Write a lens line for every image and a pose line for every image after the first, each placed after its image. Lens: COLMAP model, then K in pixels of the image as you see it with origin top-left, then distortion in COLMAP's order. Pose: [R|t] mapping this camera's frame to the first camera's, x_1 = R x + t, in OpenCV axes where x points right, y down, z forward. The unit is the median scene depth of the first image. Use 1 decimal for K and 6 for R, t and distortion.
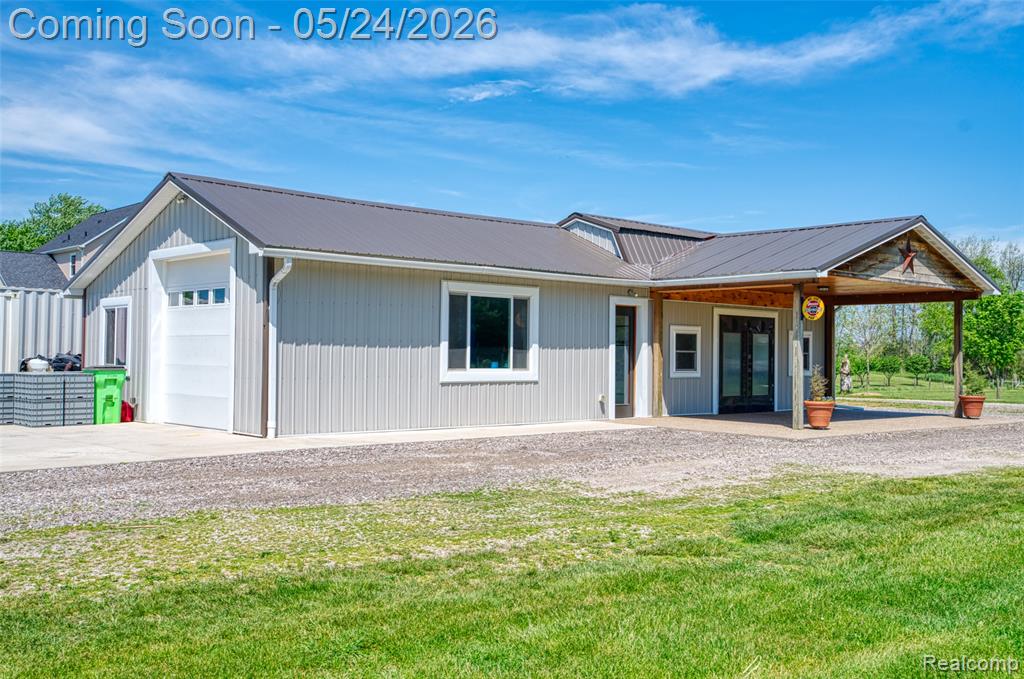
lens RADIAL K [[967.2, 0, 583.4], [0, 967.2, 337.8], [0, 0, 1]] dist [0.060721, 0.000445]
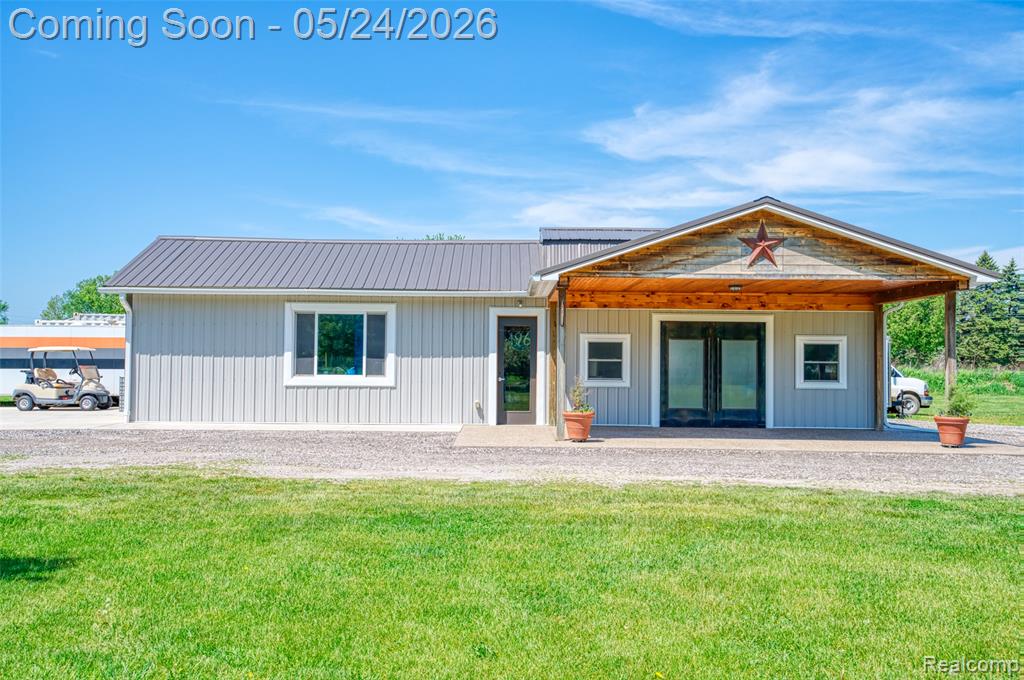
lens RADIAL K [[967.2, 0, 583.4], [0, 967.2, 338.3], [0, 0, 1]] dist [0.060721, 0.000445]
pose [[0.740949, -0.019430, -0.671281, 0.872107], [0.010209, 0.999792, -0.017670, 0.010704], [0.671484, 0.006240, 0.740993, 0.307093]]
